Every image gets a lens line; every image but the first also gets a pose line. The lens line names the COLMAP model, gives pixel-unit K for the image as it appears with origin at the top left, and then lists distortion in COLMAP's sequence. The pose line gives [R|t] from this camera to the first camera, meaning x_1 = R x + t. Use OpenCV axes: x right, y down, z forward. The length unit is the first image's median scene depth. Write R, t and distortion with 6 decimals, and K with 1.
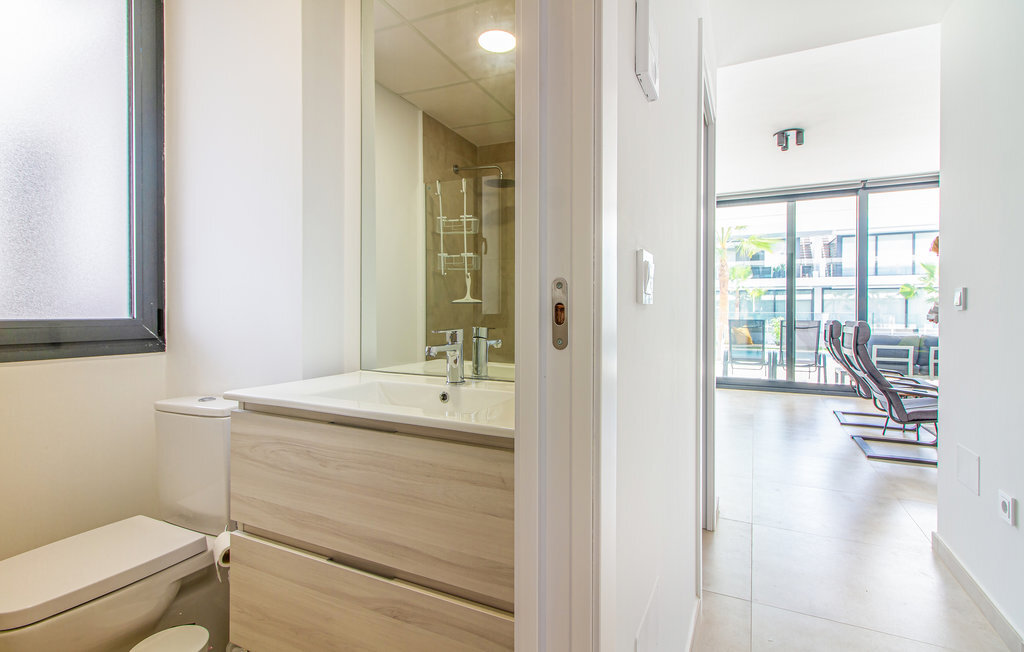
lens RADIAL K [[490.4, 0, 505.4], [0, 490.4, 312.8], [0, 0, 1]] dist [0.001640, 0.000350]
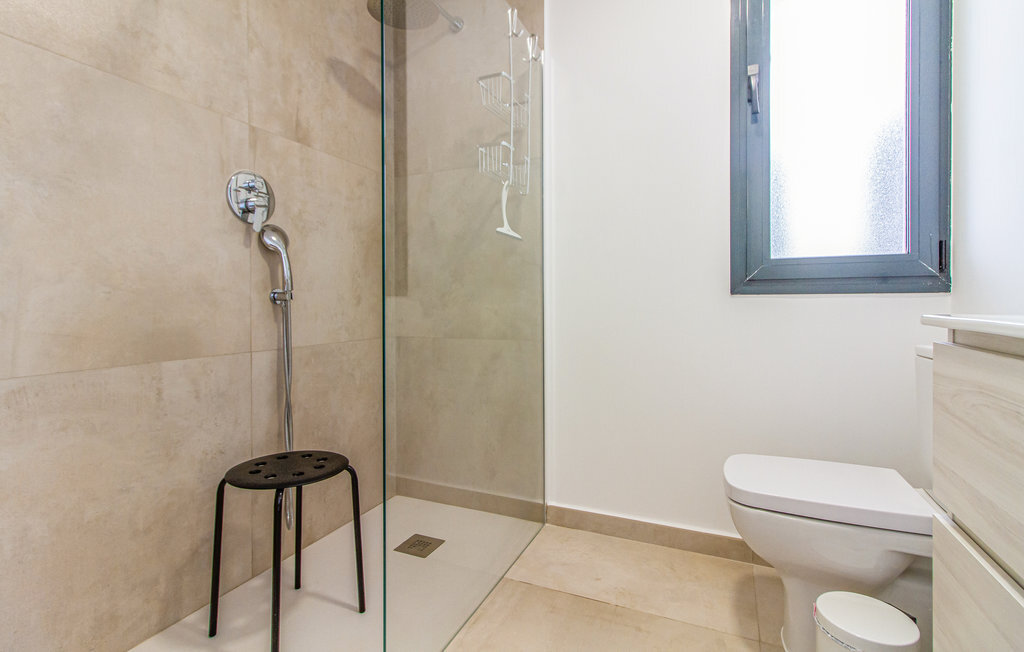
lens RADIAL K [[474.7, 0, 511.9], [0, 474.7, 301.9], [0, 0, 1]] dist [0.000431, 0.000217]
pose [[0.044335, 0.005929, -0.998999, 0.072209], [0.000103, 0.999982, 0.005939, 0.101630], [0.999017, -0.000366, 0.044333, 0.266620]]
